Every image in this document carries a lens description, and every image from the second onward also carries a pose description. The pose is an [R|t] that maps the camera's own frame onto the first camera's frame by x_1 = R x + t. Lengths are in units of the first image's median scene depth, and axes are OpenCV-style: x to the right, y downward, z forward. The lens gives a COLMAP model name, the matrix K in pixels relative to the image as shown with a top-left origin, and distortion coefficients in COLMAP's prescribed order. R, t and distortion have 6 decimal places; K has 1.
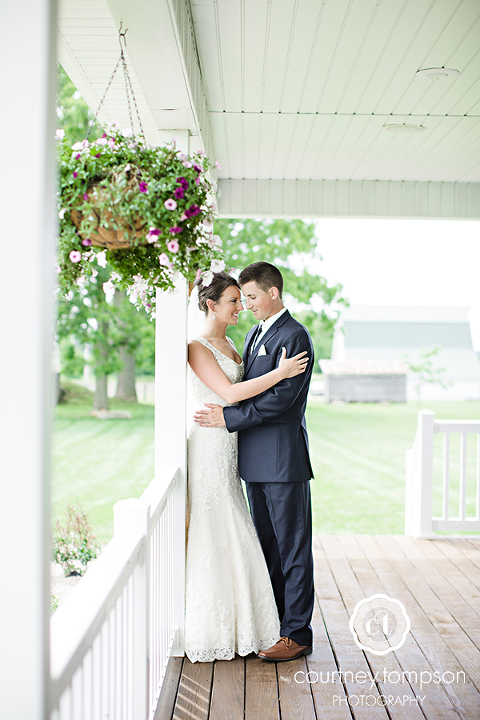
lens RADIAL K [[1015.4, 0, 242.7], [0, 1015.4, 358.3], [0, 0, 1]] dist [-0.254484, 0.000000]
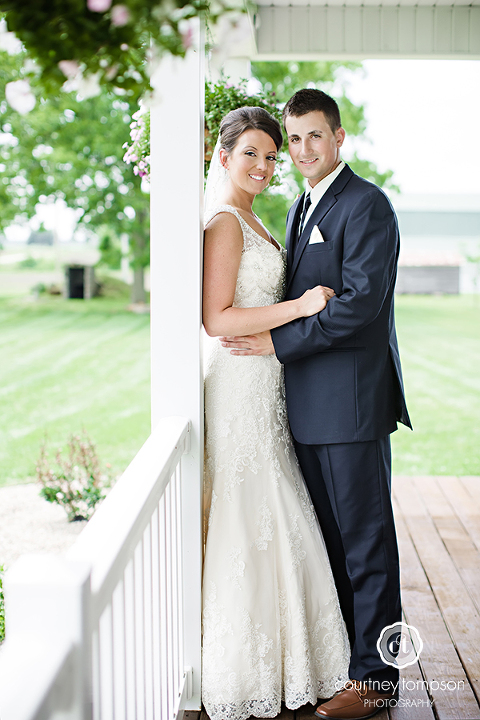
lens RADIAL K [[1015.4, 0, 236.2], [0, 1015.4, 360.5], [0, 0, 1]] dist [-0.254484, 0.000000]
pose [[0.998704, 0.000023, -0.050894, -0.002032], [0.005556, 0.993974, 0.109472, 0.002400], [0.050590, -0.109613, 0.992686, 0.220043]]
